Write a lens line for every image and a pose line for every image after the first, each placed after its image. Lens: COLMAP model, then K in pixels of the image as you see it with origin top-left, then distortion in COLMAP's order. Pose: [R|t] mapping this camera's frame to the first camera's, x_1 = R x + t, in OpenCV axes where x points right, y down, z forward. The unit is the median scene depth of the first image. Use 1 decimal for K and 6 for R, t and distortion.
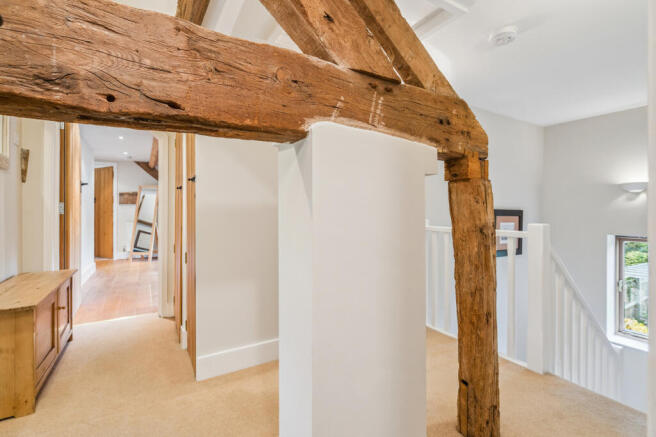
lens RADIAL K [[301.3, 0, 313.2], [0, 301.3, 209.4], [0, 0, 1]] dist [-0.002747, 0.000666]
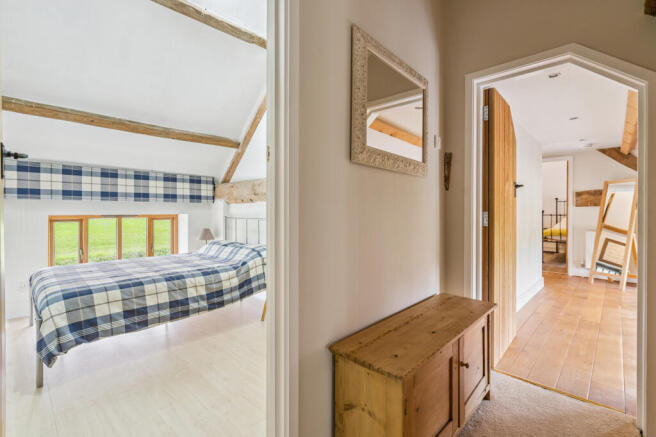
lens RADIAL K [[301.3, 0, 331.8], [0, 301.3, 208.8], [0, 0, 1]] dist [-0.002747, 0.000666]
pose [[0.297068, 0.000537, -0.954856, -0.075027], [0.000611, 1.000000, 0.000752, -0.012582], [0.954856, -0.000807, 0.297068, 0.145915]]
